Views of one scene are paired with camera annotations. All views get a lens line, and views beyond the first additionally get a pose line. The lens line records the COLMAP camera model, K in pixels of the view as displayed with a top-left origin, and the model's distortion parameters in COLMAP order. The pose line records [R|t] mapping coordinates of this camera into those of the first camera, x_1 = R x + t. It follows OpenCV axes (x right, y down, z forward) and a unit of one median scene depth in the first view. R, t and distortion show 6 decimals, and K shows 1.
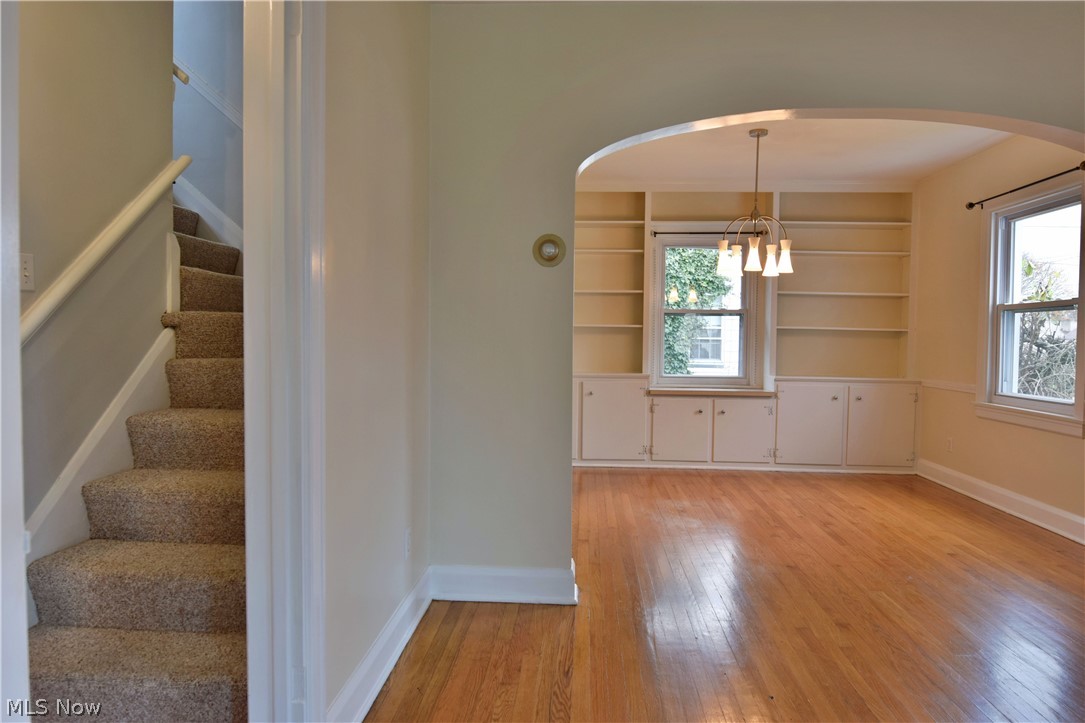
lens RADIAL K [[663.6, 0, 545.0], [0, 663.6, 363.4], [0, 0, 1]] dist [-0.012836, -0.002000]
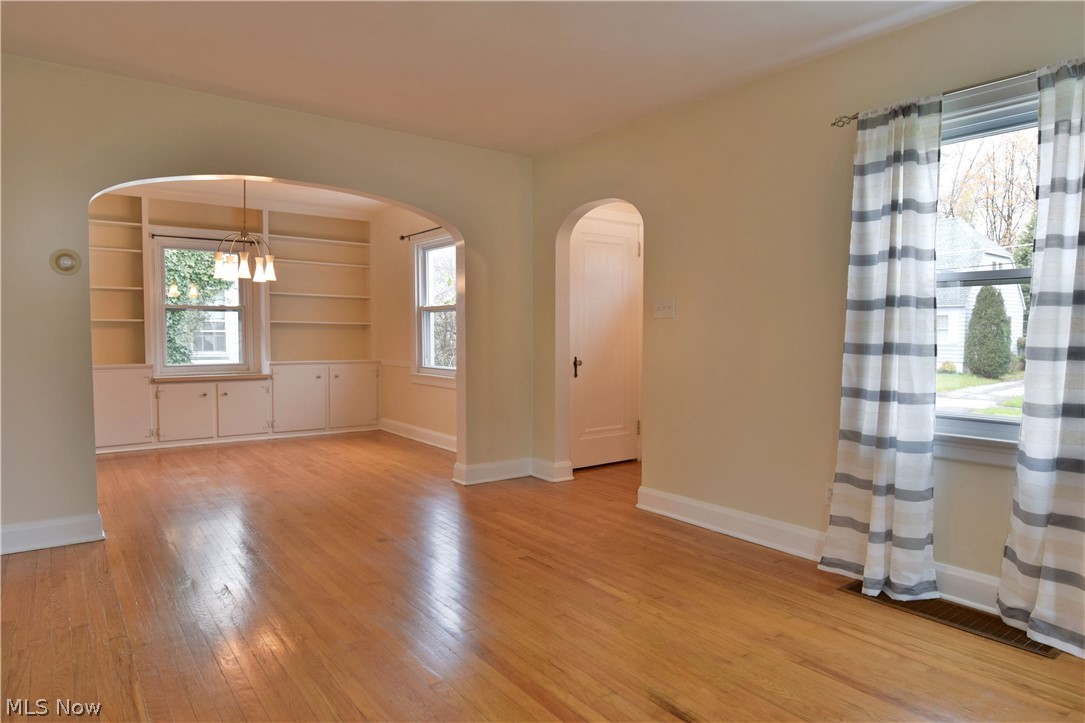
lens RADIAL K [[663.6, 0, 545.0], [0, 663.6, 363.4], [0, 0, 1]] dist [-0.012836, -0.002000]
pose [[0.761966, -0.039578, 0.646406, -0.056383], [0.031783, 0.999213, 0.023715, 0.009916], [-0.646836, 0.002475, 0.762625, -0.260360]]
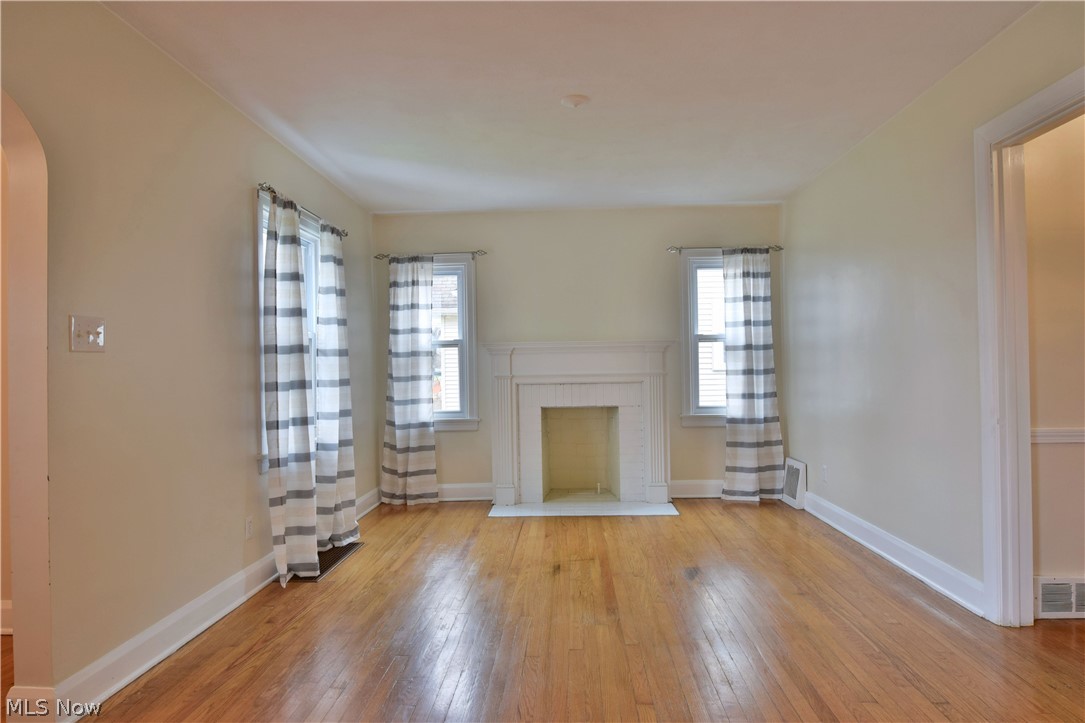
lens RADIAL K [[663.6, 0, 545.0], [0, 663.6, 363.4], [0, 0, 1]] dist [-0.012836, -0.002000]
pose [[-0.999753, 0.004394, -0.021793, 0.242590], [0.003657, 0.999424, 0.033753, -0.023905], [0.021929, 0.033665, -0.999193, 0.623715]]
